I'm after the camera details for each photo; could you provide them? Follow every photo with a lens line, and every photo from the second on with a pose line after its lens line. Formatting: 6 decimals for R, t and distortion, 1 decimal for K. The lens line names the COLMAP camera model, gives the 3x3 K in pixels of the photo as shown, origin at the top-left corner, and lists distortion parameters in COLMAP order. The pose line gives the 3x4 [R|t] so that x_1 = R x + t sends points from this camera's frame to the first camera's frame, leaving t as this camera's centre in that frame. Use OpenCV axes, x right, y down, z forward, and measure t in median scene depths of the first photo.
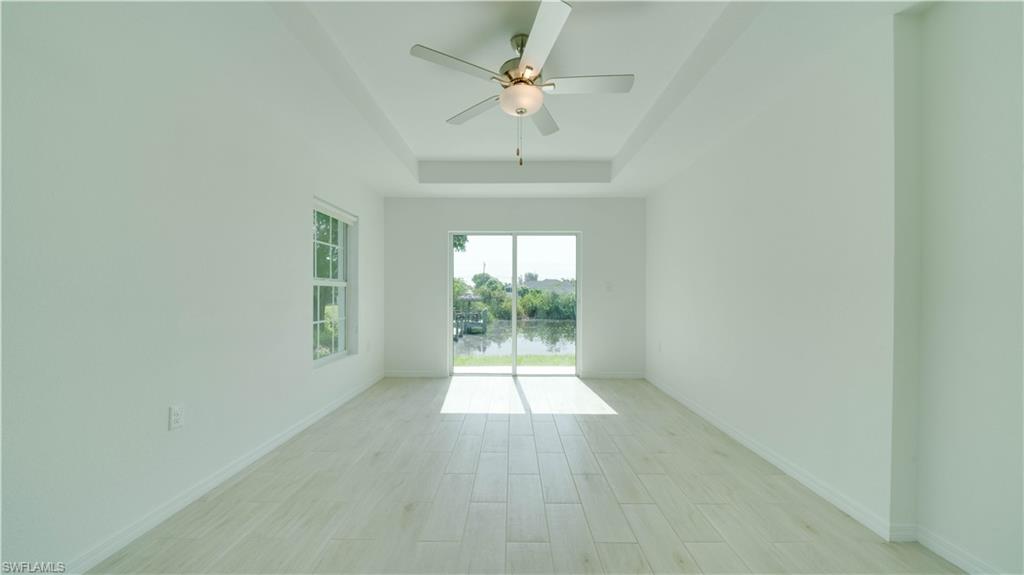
lens RADIAL K [[350.2, 0, 510.8], [0, 350.2, 293.7], [0, 0, 1]] dist [-0.000044, -0.000042]
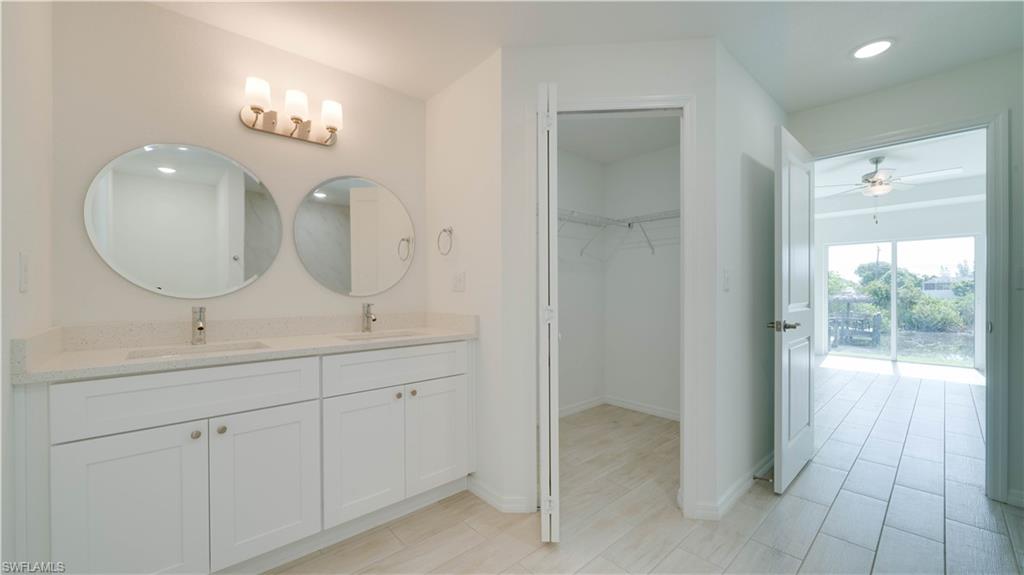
lens RADIAL K [[398.9, 0, 508.2], [0, 398.9, 292.3], [0, 0, 1]] dist [-0.001581, -0.000102]
pose [[0.677007, -0.001909, -0.735974, 0.115908], [0.001163, 0.999998, -0.001524, 0.003554], [0.735975, 0.000176, 0.677008, -0.848655]]
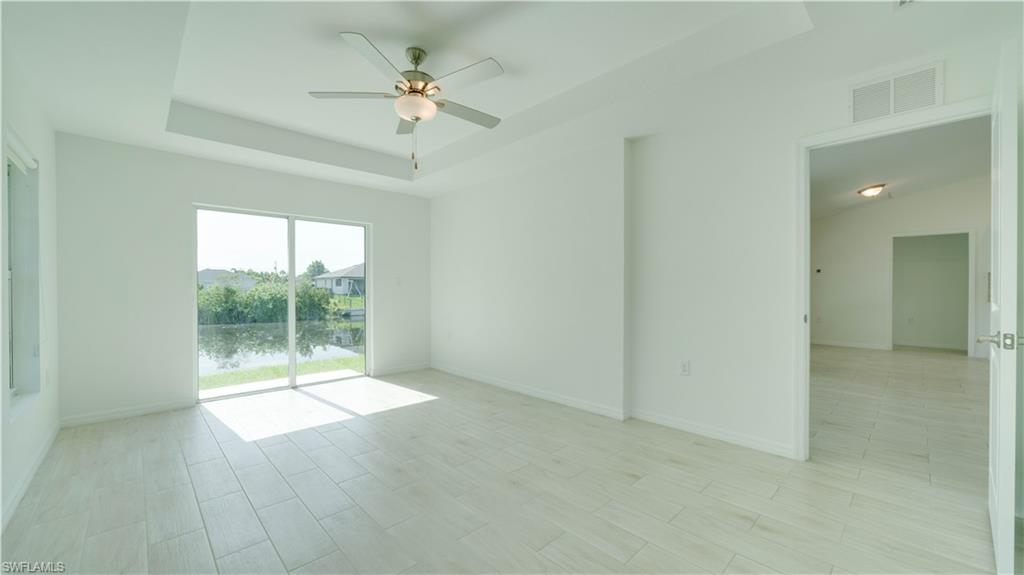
lens RADIAL K [[392.5, 0, 507.6], [0, 392.5, 291.8], [0, 0, 1]] dist [0.000690, 0.000051]
pose [[0.721258, -0.011337, 0.692574, -0.263700], [0.005629, 0.999929, 0.010506, -0.001129], [-0.692644, -0.003679, 0.721271, -0.026866]]
